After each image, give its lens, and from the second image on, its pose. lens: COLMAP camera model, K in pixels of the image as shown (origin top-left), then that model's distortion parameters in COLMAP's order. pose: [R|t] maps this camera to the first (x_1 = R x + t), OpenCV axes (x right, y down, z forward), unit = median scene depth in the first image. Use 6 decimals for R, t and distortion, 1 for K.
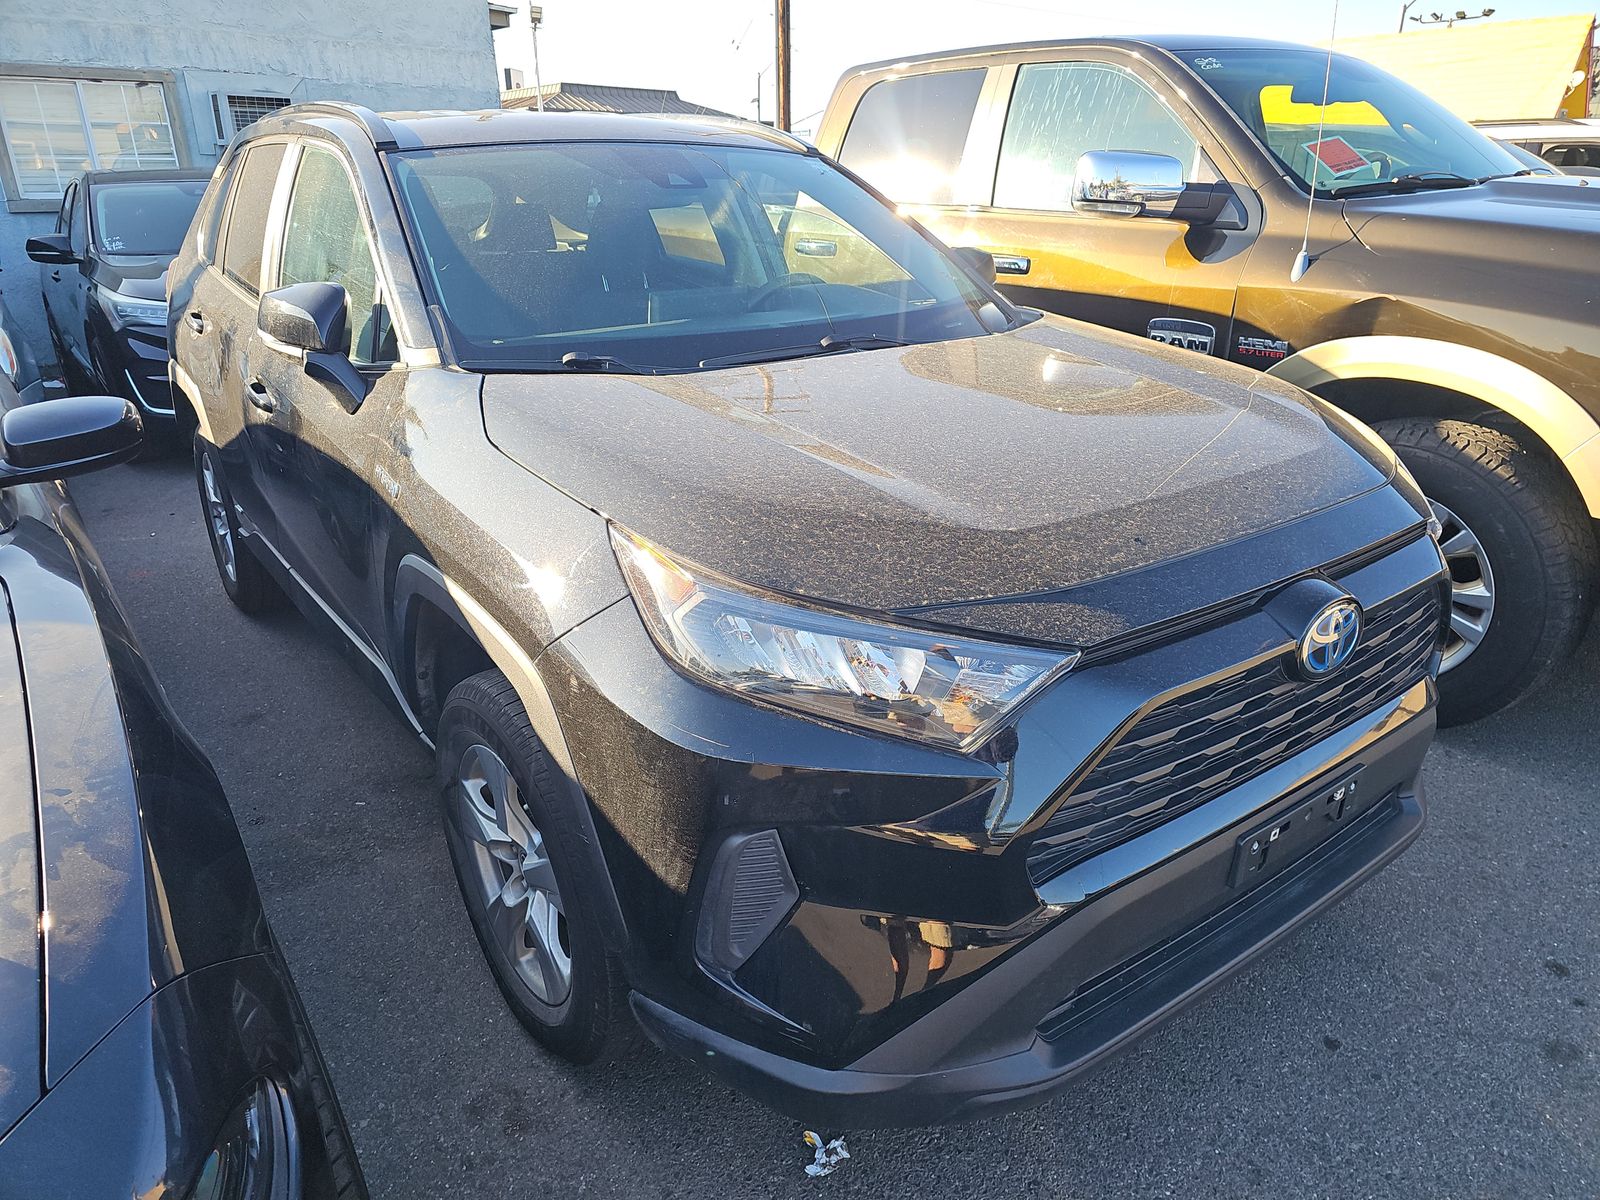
lens RADIAL K [[1068.0, 0, 806.2], [0, 1068.0, 607.3], [0, 0, 1]] dist [0.042079, -0.039420]
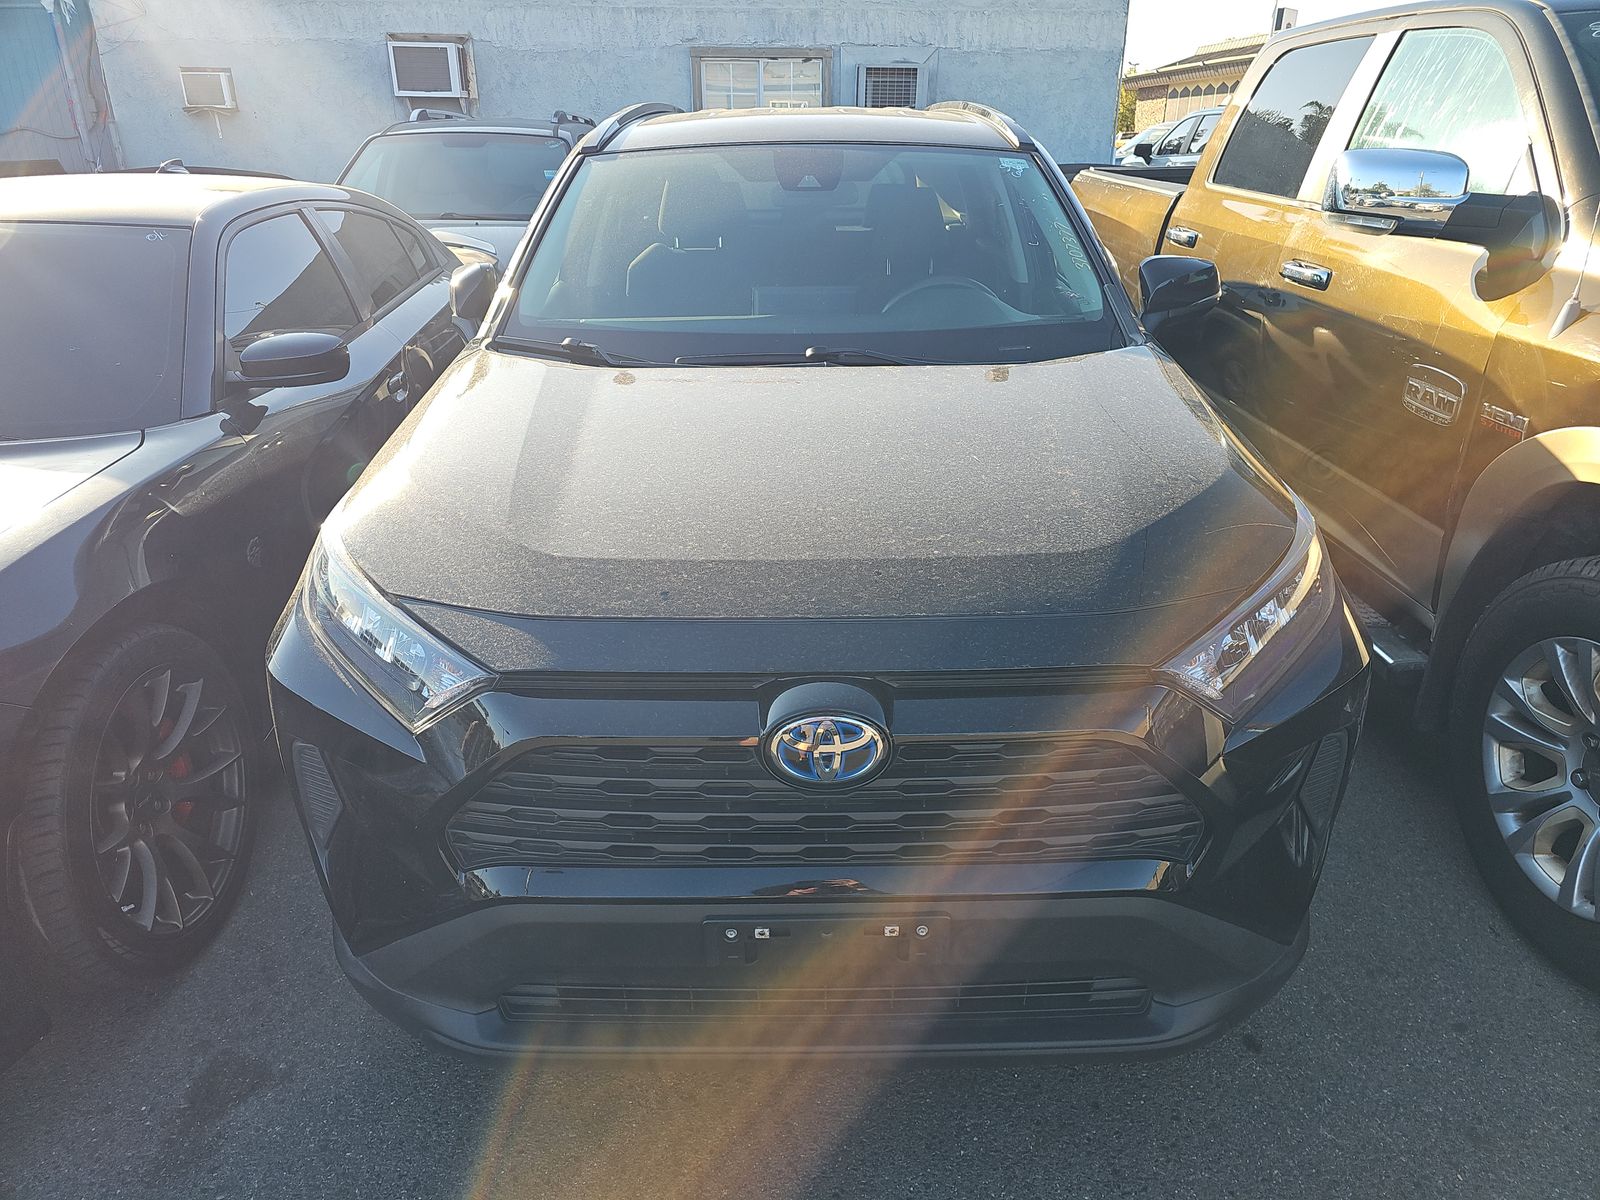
lens RADIAL K [[1068.0, 0, 804.1], [0, 1068.0, 594.1], [0, 0, 1]] dist [0.042079, -0.039420]
pose [[0.800805, 0.238137, -0.549548, 0.177312], [-0.219856, 0.970381, 0.100121, -0.035072], [0.557113, 0.040644, 0.829441, 0.044442]]
